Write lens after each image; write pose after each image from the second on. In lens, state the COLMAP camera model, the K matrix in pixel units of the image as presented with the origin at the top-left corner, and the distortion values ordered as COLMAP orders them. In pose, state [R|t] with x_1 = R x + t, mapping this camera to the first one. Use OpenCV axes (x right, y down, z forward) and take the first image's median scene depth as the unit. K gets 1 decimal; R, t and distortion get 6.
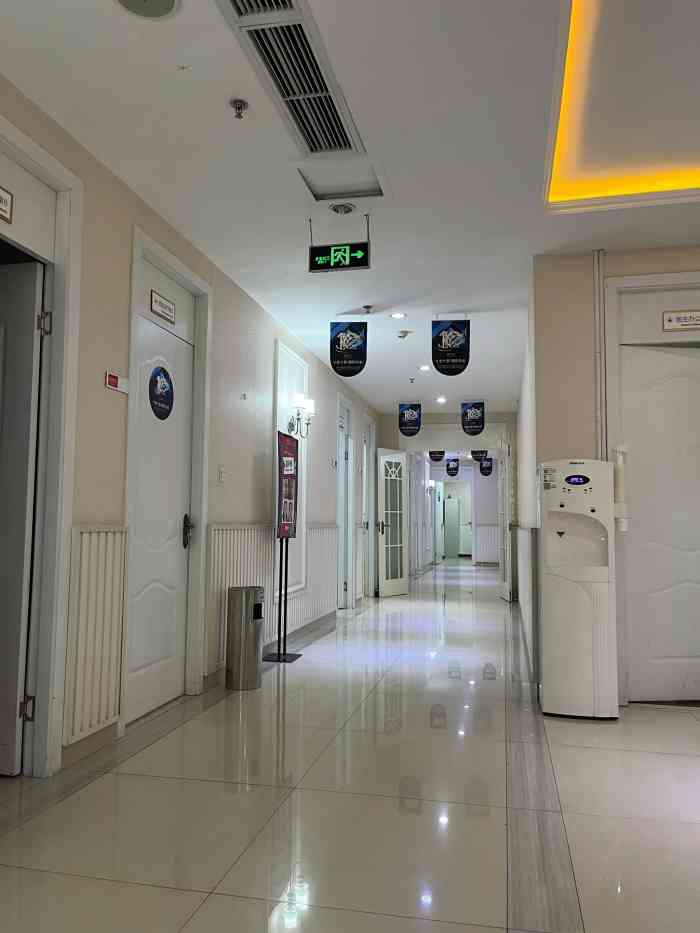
lens RADIAL K [[708.1, 0, 349.7], [0, 708.1, 469.4], [0, 0, 1]] dist [0.002496, -0.006366]
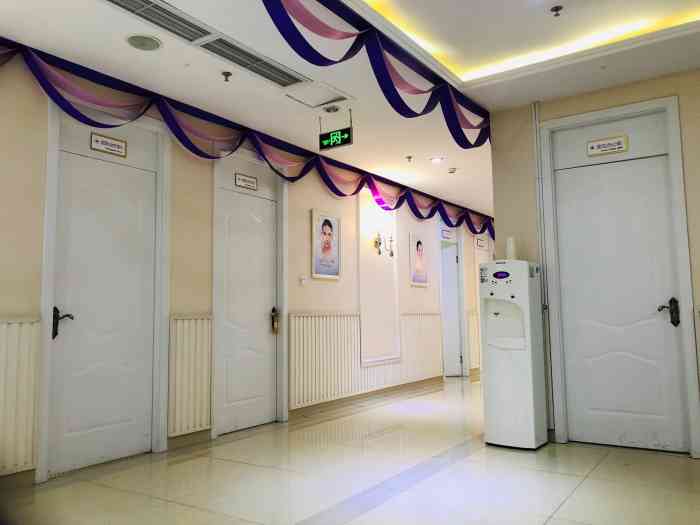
lens RADIAL K [[572.5, 0, 350.3], [0, 572.5, 259.8], [0, 0, 1]] dist [0.012778, -0.002256]
pose [[0.929910, -0.057230, -0.363308, 0.456774], [0.050194, 0.998325, -0.028787, 0.002402], [0.364347, 0.008533, 0.931224, -0.156348]]
